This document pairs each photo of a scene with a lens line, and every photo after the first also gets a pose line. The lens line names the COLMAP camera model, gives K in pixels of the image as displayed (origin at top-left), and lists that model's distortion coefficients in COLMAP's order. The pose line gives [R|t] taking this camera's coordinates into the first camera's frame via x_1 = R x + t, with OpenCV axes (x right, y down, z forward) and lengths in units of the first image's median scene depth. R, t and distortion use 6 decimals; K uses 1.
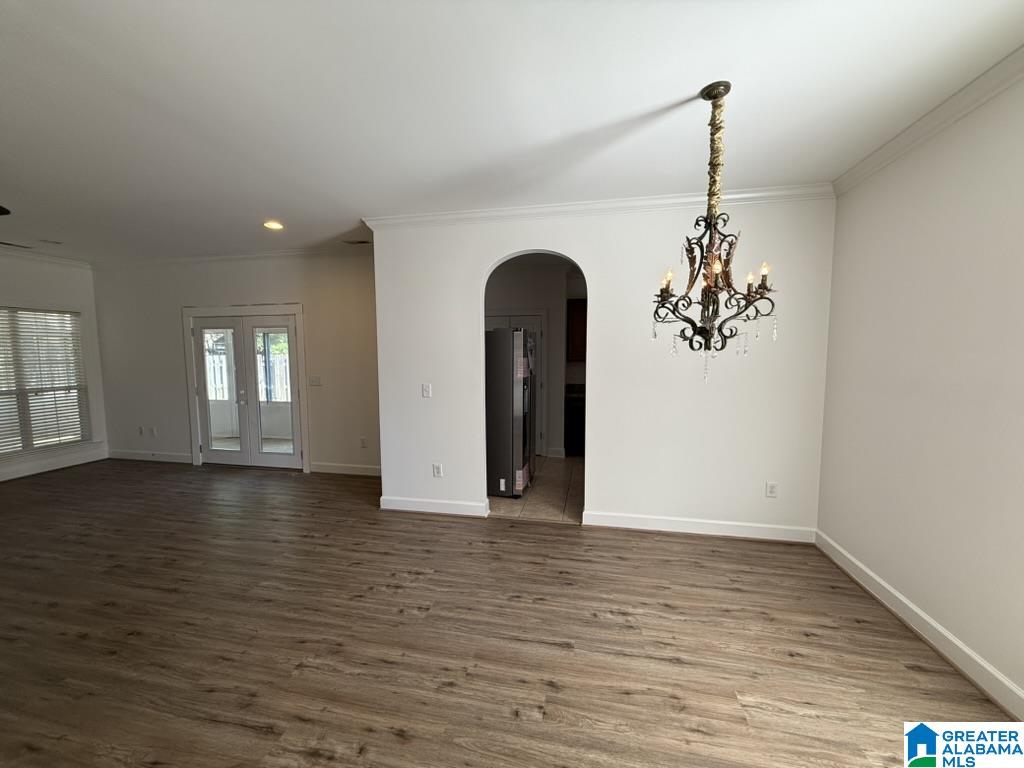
lens RADIAL K [[408.0, 0, 505.0], [0, 408.0, 384.0], [0, 0, 1]] dist [-0.000475, 0.000127]
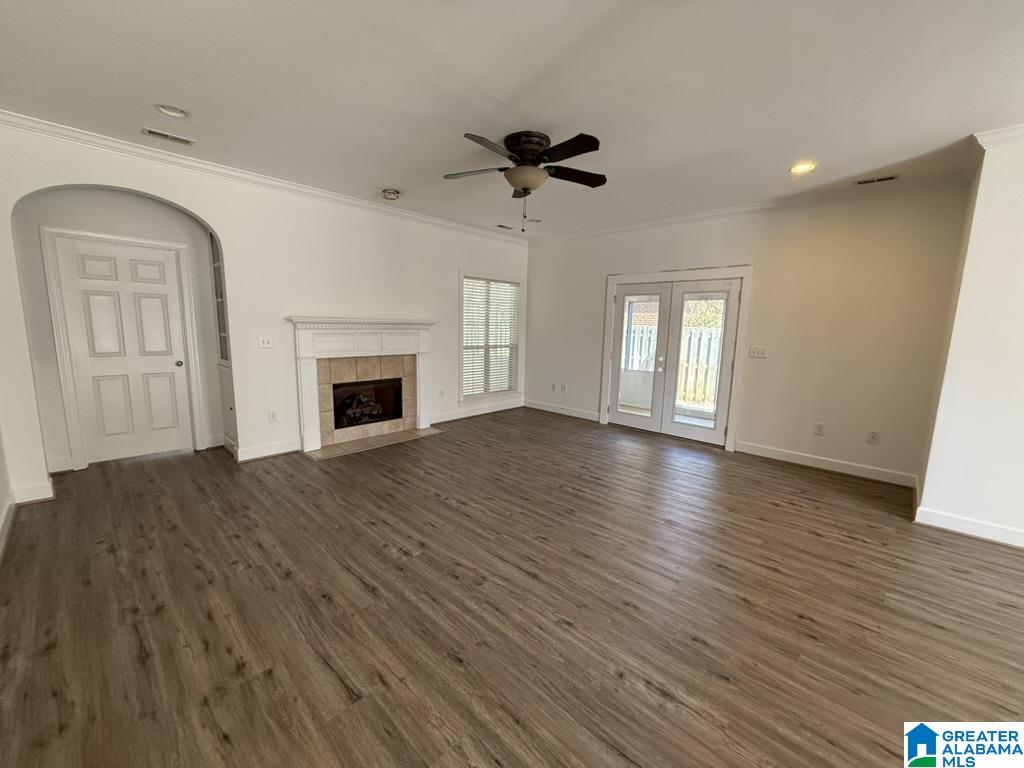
lens RADIAL K [[408.0, 0, 511.3], [0, 408.0, 385.4], [0, 0, 1]] dist [-0.000475, 0.000127]
pose [[0.850601, 0.101880, -0.515847, -0.444654], [-0.068847, 0.994183, 0.082826, 0.026653], [0.521284, -0.034938, 0.852668, -0.045299]]
